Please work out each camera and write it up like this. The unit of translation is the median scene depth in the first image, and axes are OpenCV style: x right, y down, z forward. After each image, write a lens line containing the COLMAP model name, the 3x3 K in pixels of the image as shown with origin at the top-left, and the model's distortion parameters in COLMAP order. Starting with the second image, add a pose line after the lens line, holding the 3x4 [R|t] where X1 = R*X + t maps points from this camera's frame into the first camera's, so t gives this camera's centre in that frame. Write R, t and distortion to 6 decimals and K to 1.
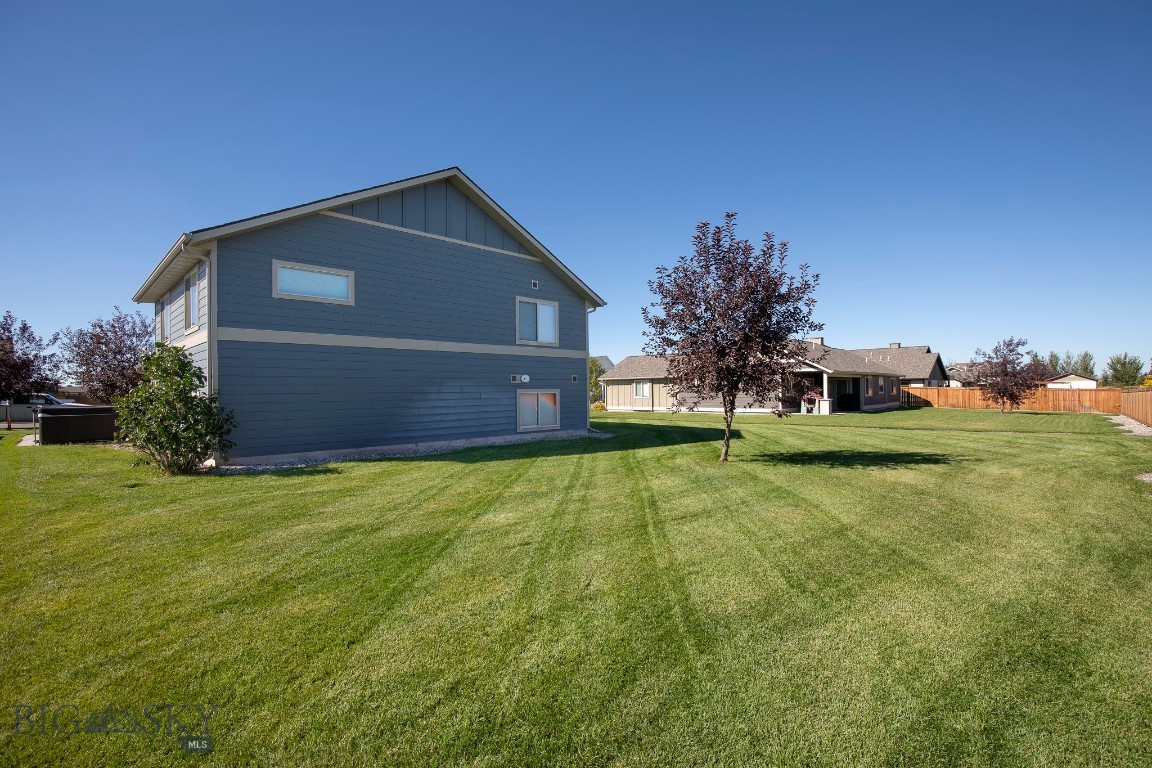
lens RADIAL K [[521.9, 0, 576.0], [0, 521.9, 384.0], [0, 0, 1]] dist [-0.034083, 0.000004]
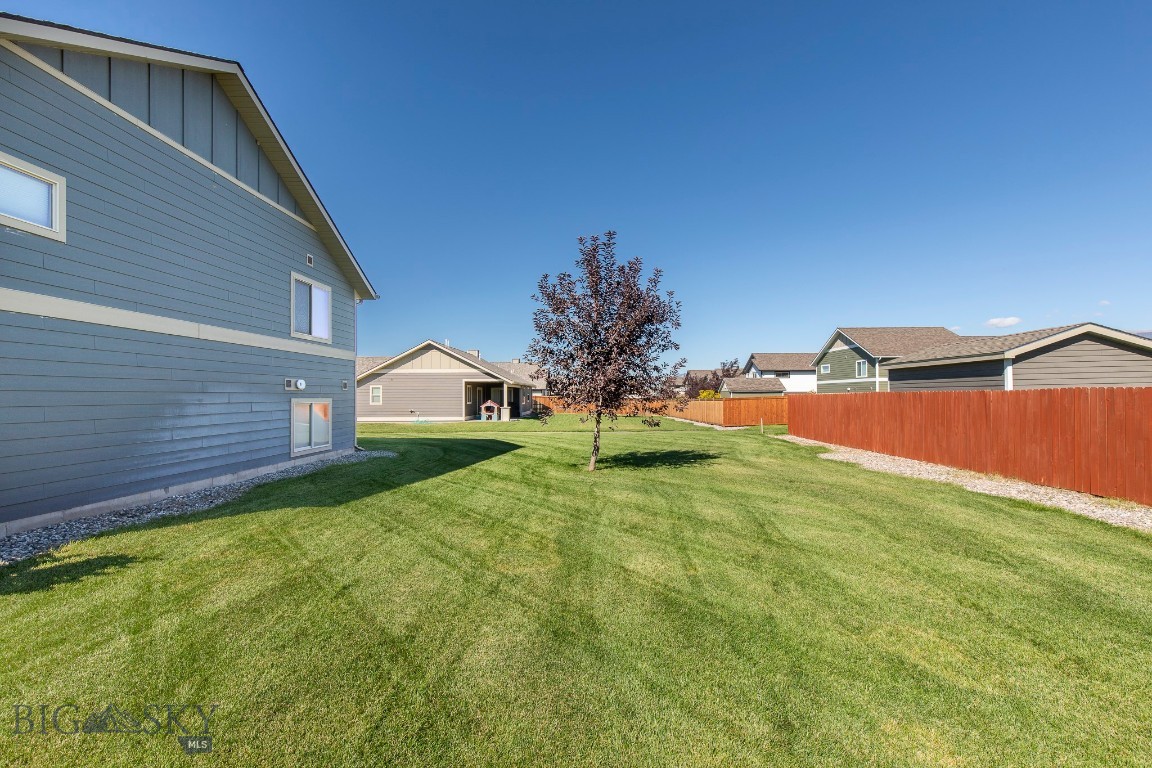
lens RADIAL K [[511.9, 0, 576.0], [0, 511.9, 384.0], [0, 0, 1]] dist [-0.000370, 0.000055]
pose [[0.731563, 0.022047, 0.681417, -0.310171], [-0.011819, 0.999737, -0.019657, -0.000840], [-0.681671, 0.006326, 0.731631, 0.201909]]
